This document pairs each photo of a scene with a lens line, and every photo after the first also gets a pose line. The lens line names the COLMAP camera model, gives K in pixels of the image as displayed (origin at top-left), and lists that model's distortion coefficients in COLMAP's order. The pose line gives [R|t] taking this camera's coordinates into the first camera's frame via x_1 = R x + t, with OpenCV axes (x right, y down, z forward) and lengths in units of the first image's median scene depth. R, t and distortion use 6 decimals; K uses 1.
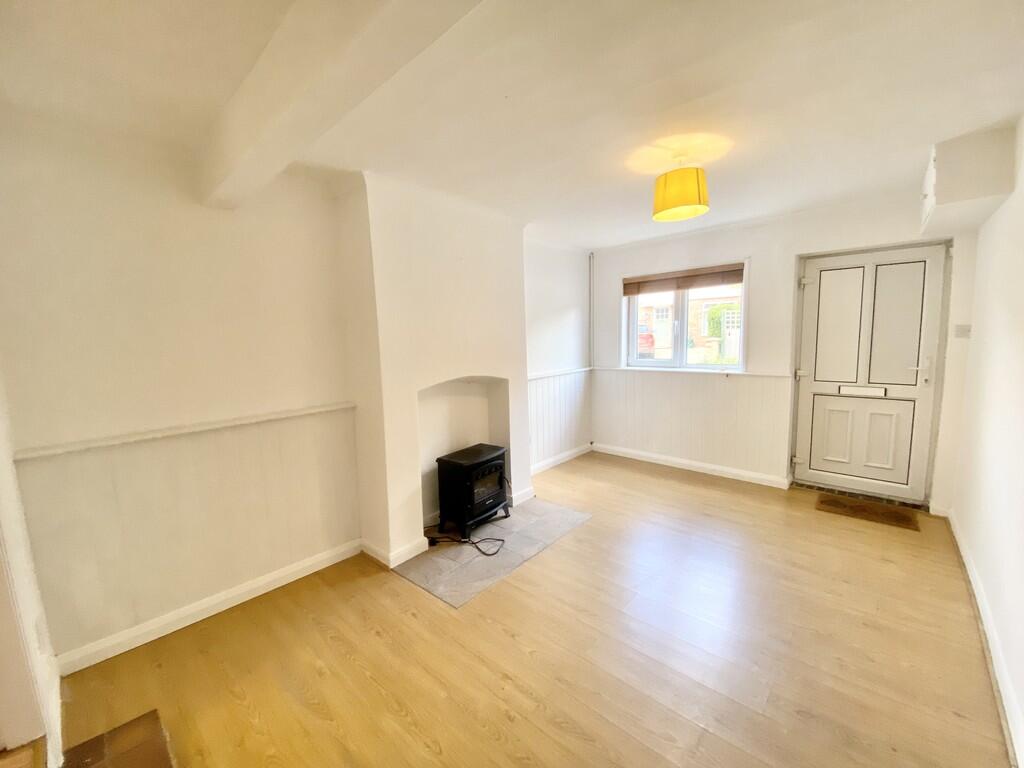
lens RADIAL K [[412.0, 0, 511.3], [0, 412.0, 385.1], [0, 0, 1]] dist [0.052746, -0.044373]
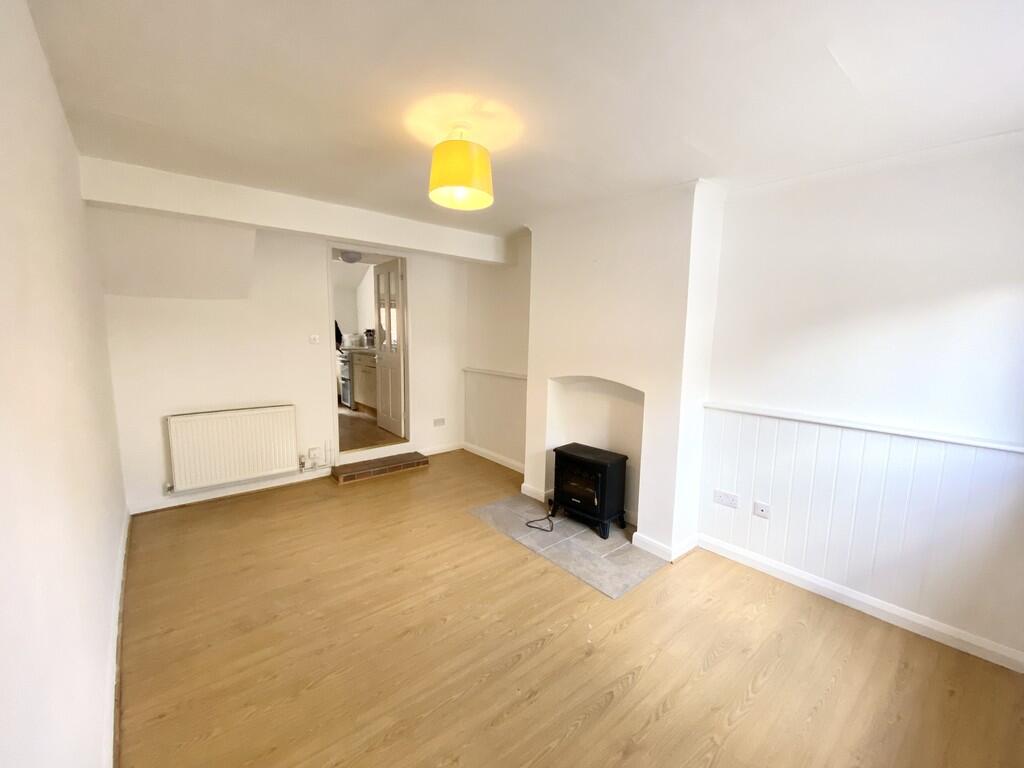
lens RADIAL K [[412.0, 0, 511.3], [0, 412.0, 385.1], [0, 0, 1]] dist [0.052746, -0.044373]
pose [[-0.138647, 0.155918, -0.977991, 1.000146], [-0.131905, 0.975823, 0.174273, -0.165533], [0.981518, 0.153165, -0.114729, 0.995419]]
